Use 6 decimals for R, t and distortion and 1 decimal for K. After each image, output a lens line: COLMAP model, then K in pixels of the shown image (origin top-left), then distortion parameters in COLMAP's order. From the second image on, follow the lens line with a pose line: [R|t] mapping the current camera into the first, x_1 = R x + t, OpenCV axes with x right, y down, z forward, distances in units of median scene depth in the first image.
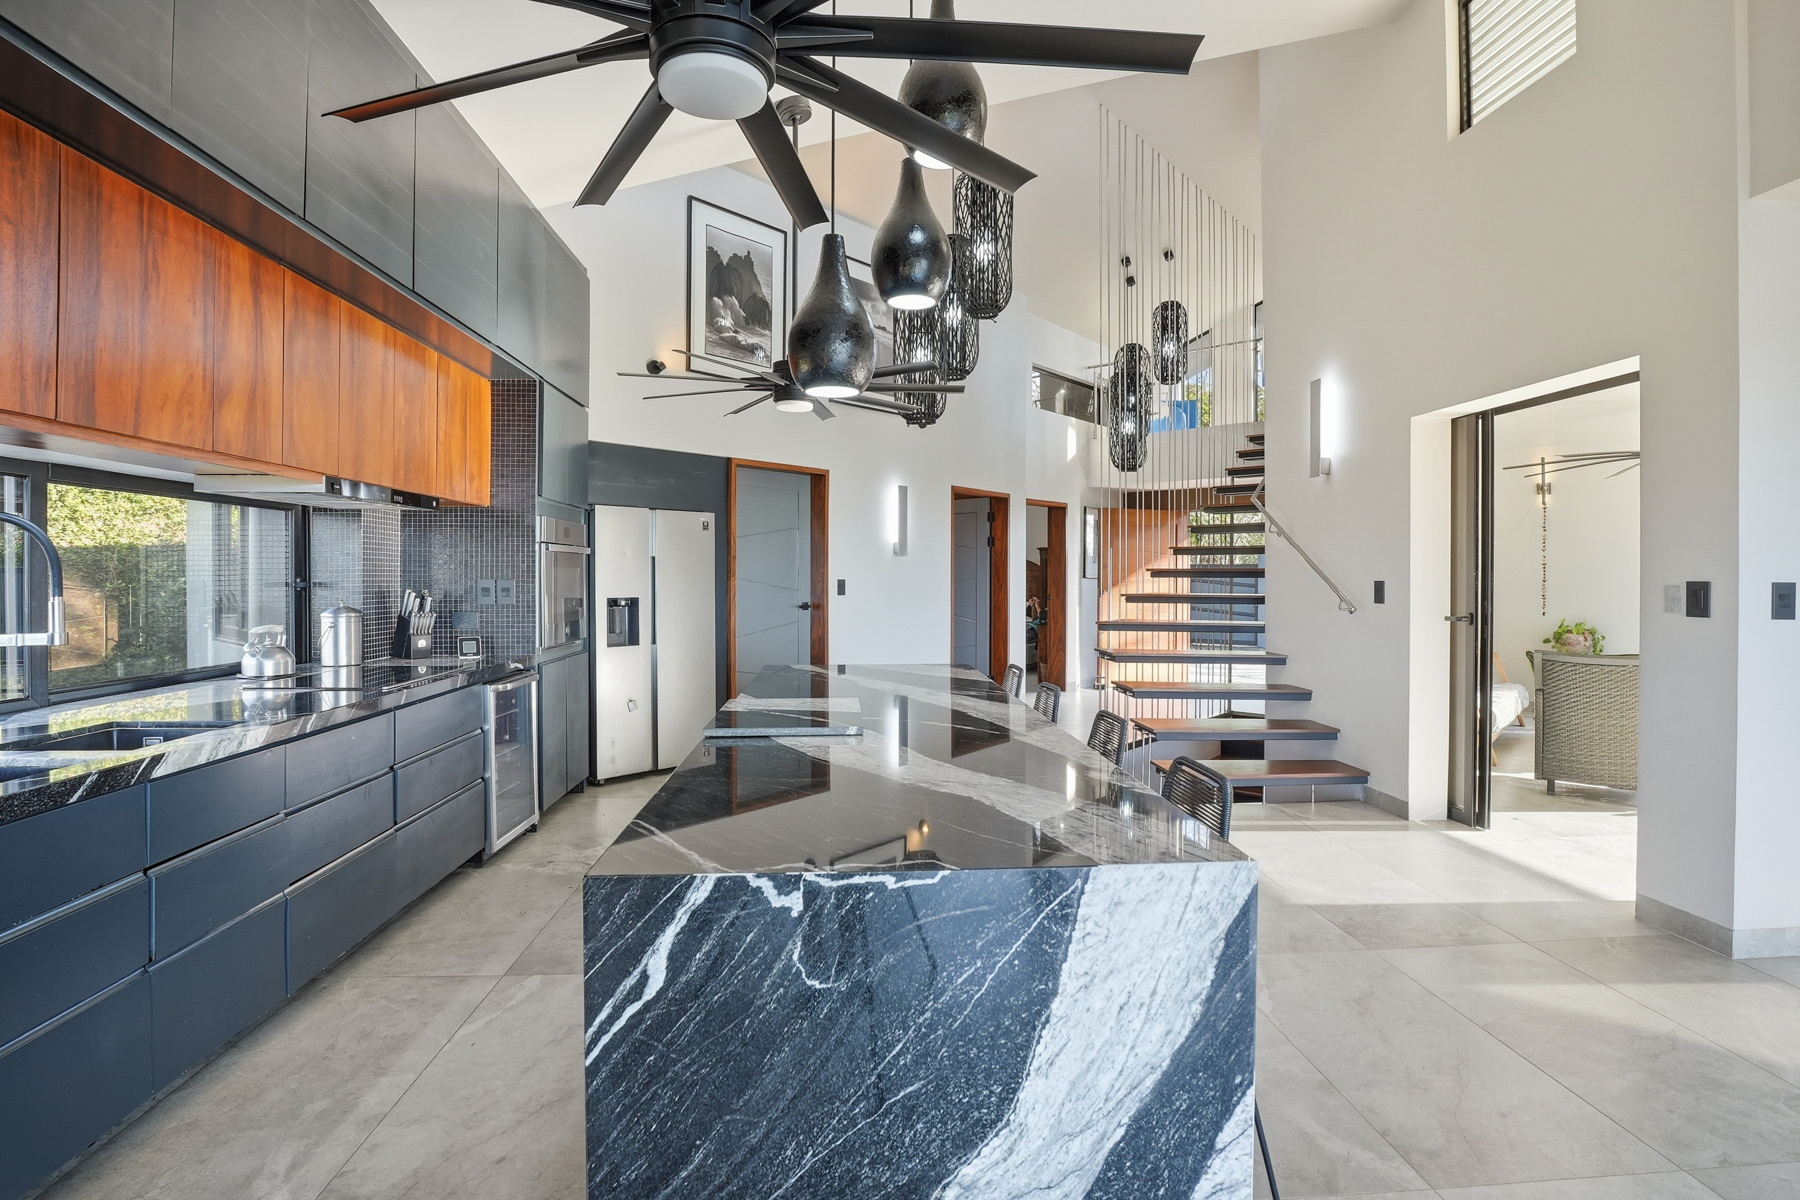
lens RADIAL K [[879.0, 0, 903.4], [0, 879.0, 592.1], [0, 0, 1]] dist [-0.036124, 0.003937]
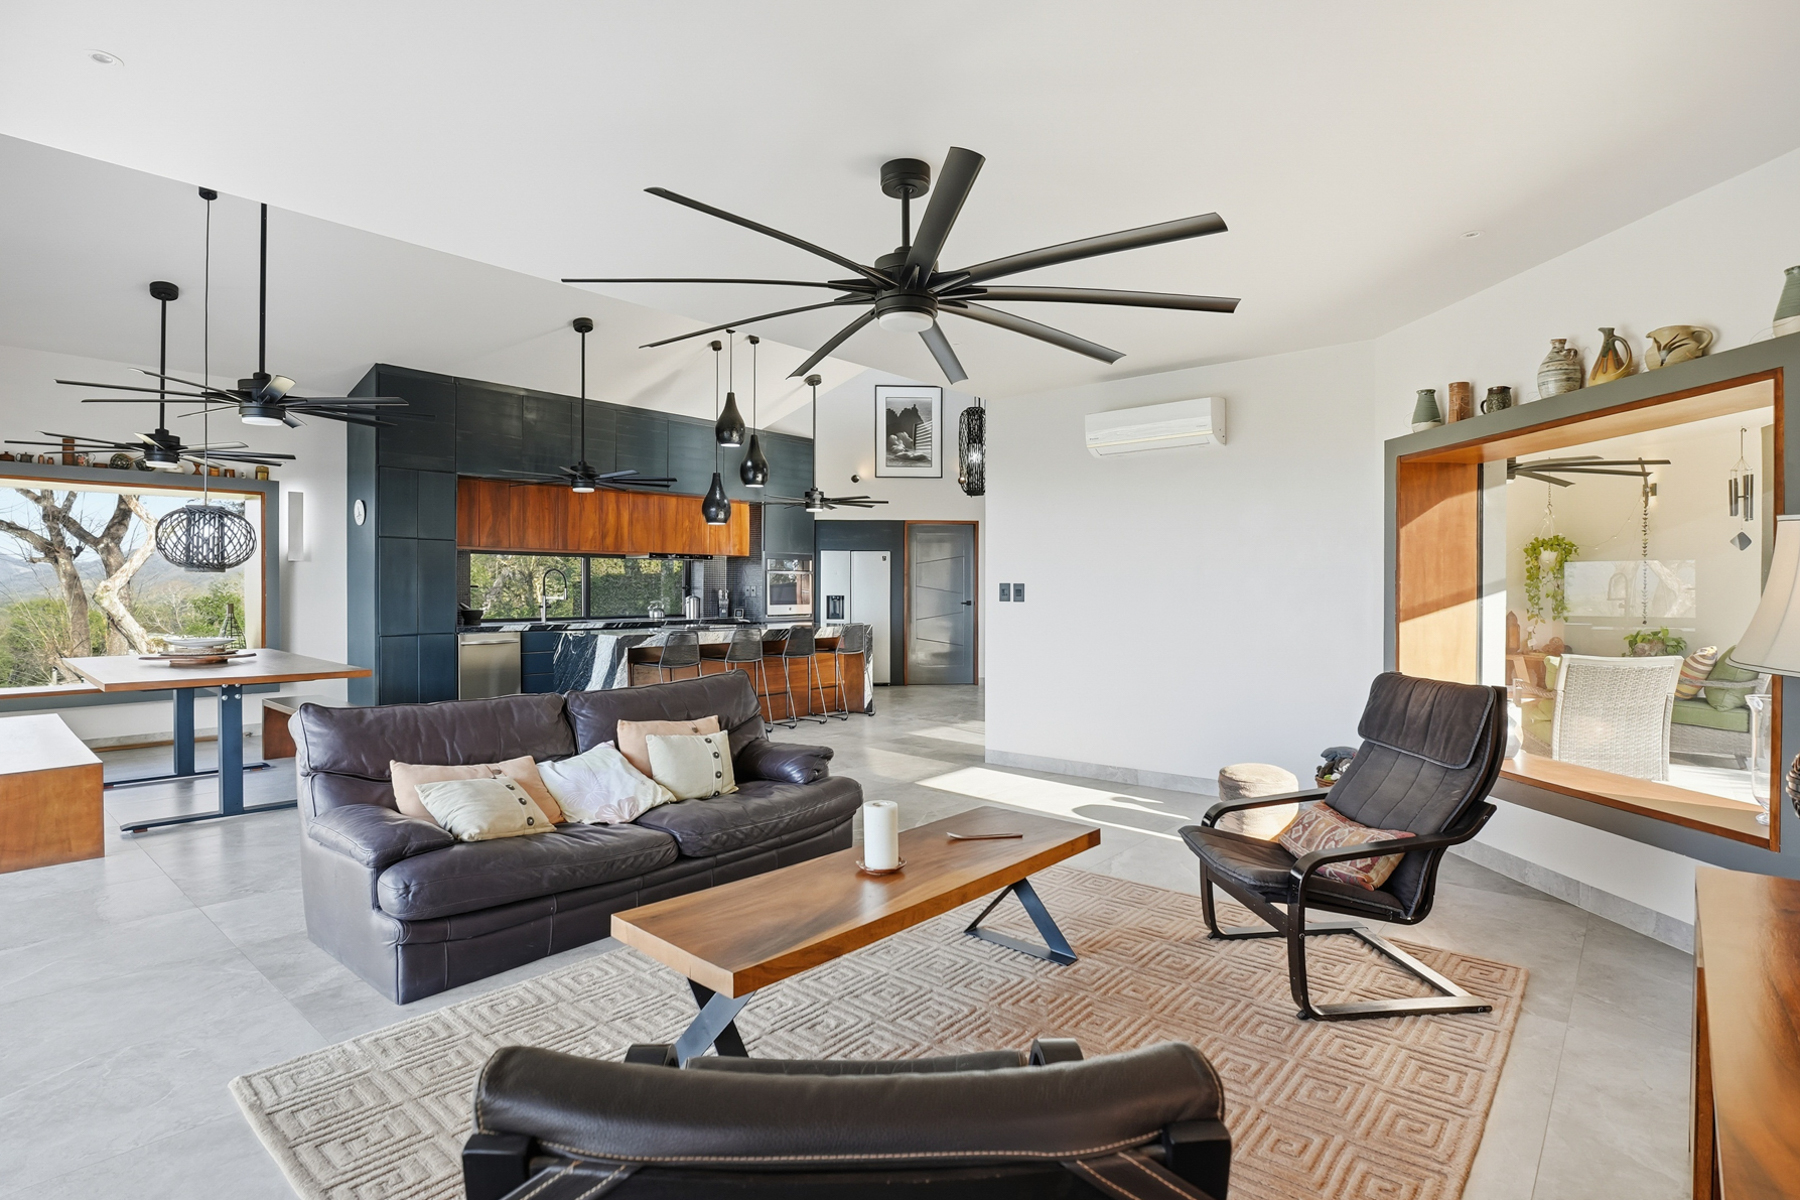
lens RADIAL K [[879.0, 0, 903.4], [0, 879.0, 592.1], [0, 0, 1]] dist [-0.036124, 0.003937]
pose [[0.728405, 0.002516, -0.685142, 1.499620], [-0.012446, 0.999877, -0.009560, 0.020852], [0.685034, 0.015491, 0.728346, -0.474174]]
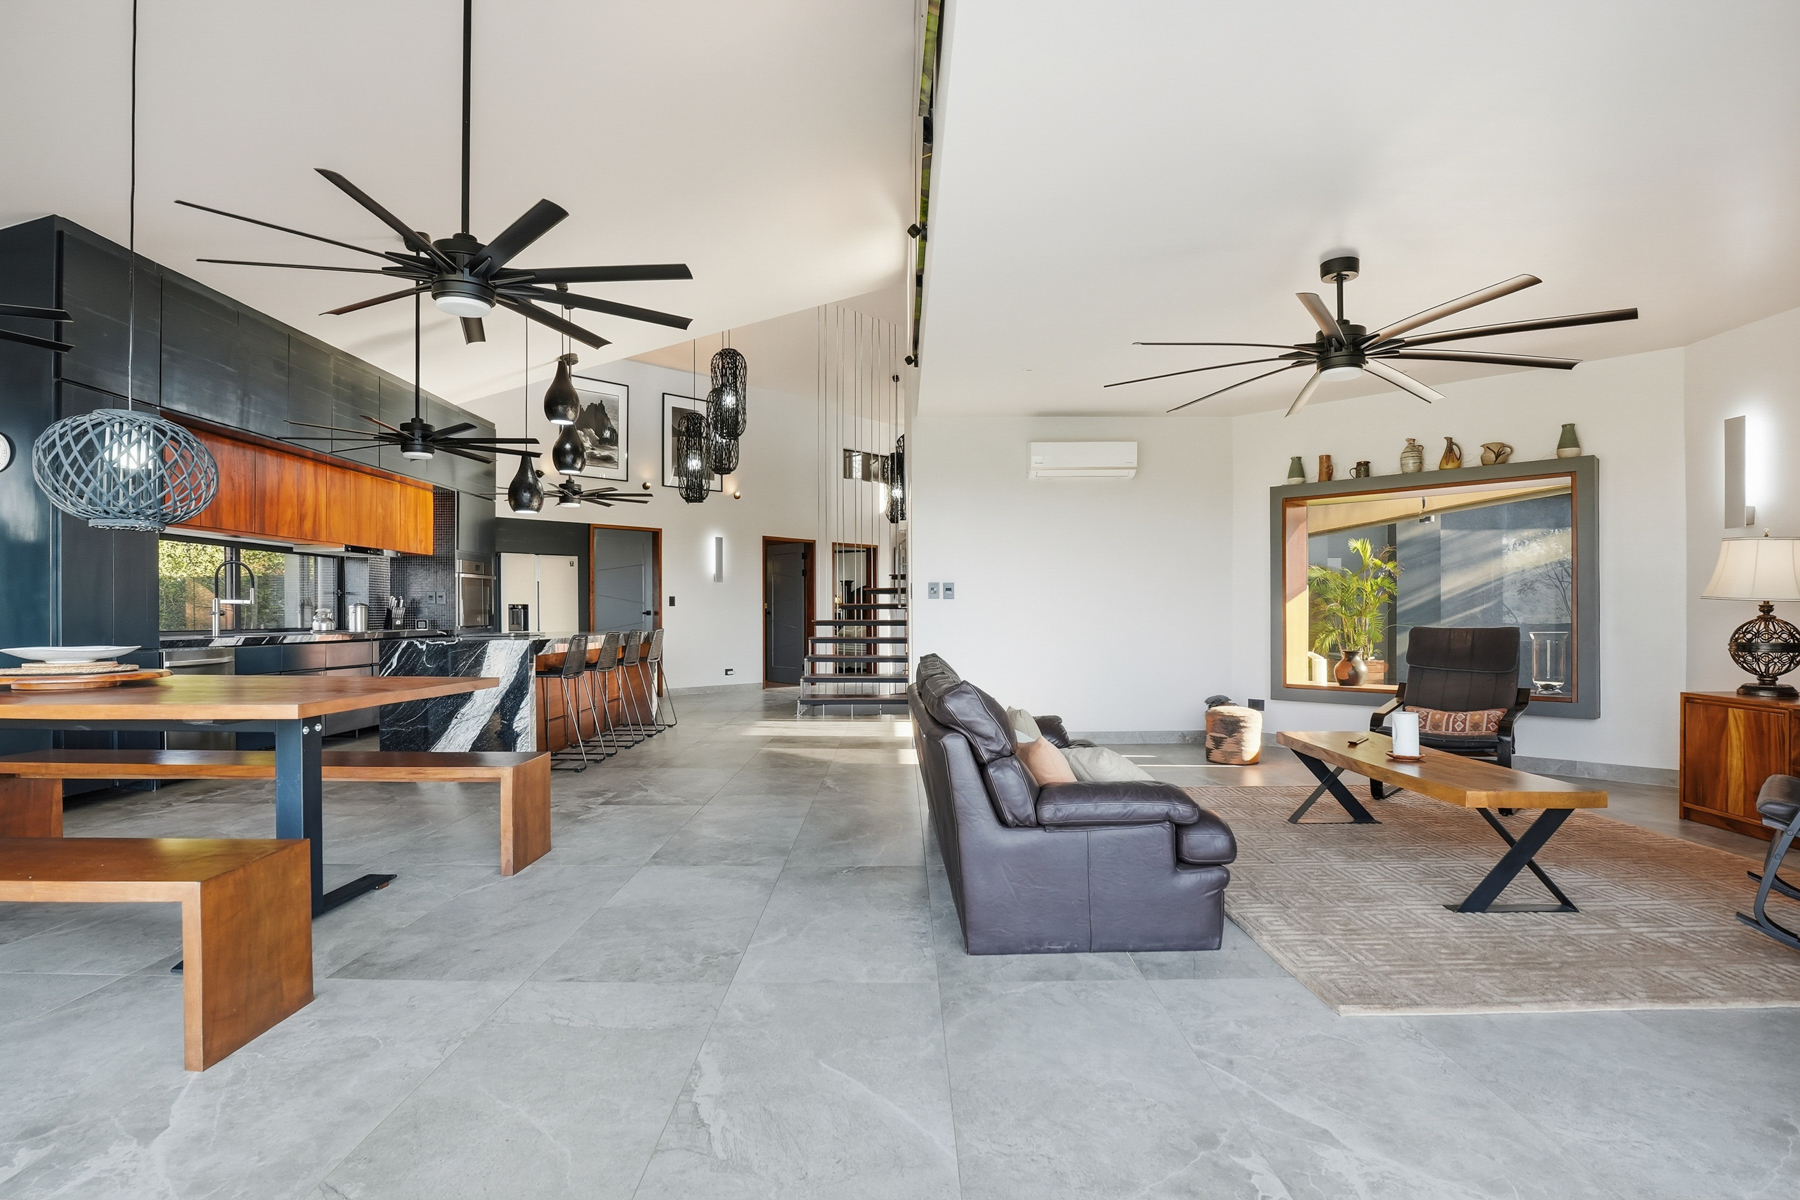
lens RADIAL K [[860.4, 0, 894.5], [0, 860.4, 625.8], [0, 0, 1]] dist [-0.042014, 0.000438]
pose [[0.998190, -0.002650, -0.060084, 0.692253], [0.002497, 0.999993, -0.002611, 0.071737], [0.060090, 0.002456, 0.998190, -0.870239]]
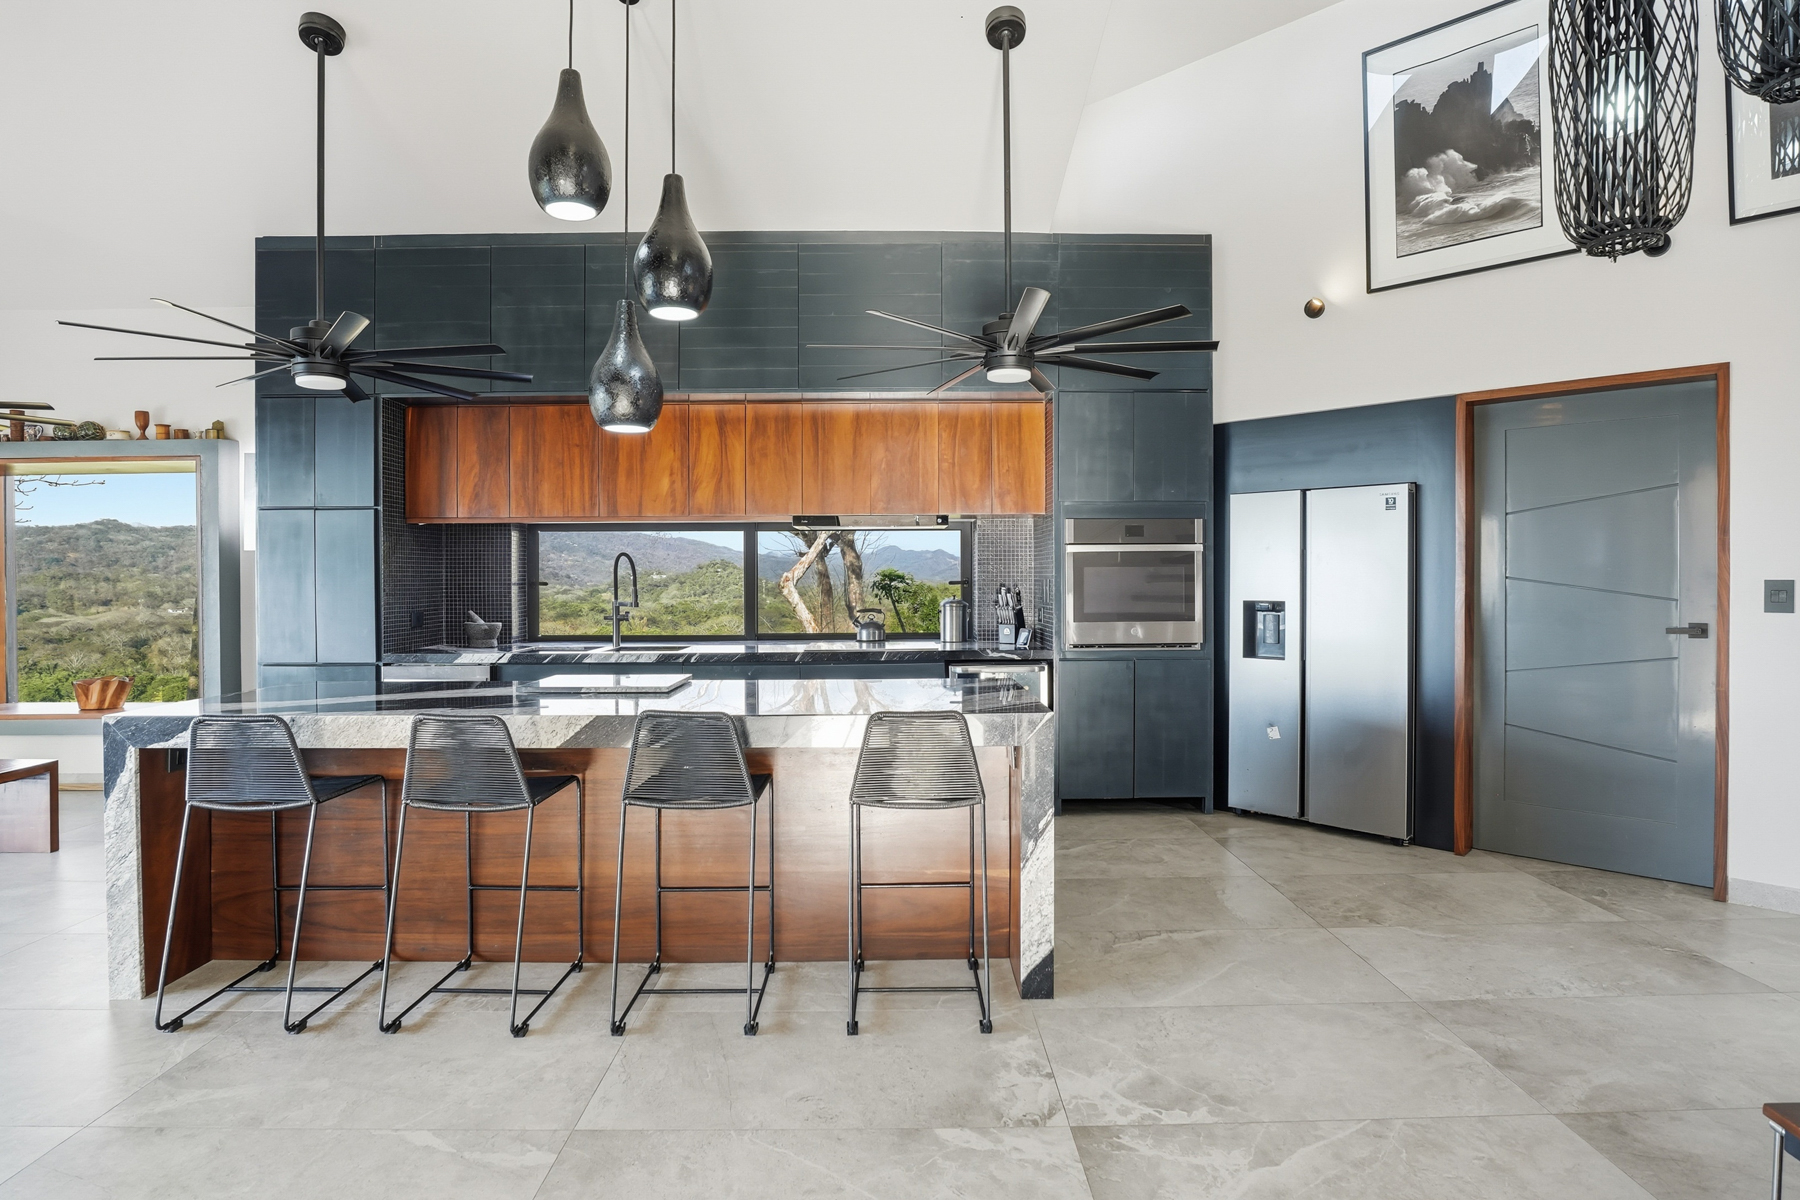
lens RADIAL K [[879.0, 0, 903.4], [0, 879.0, 592.1], [0, 0, 1]] dist [-0.036124, 0.003937]
pose [[-0.043600, 0.017766, -0.998891, 0.669826], [-0.012182, 0.999758, 0.018313, -0.016651], [0.998975, 0.012966, -0.043373, 0.872886]]
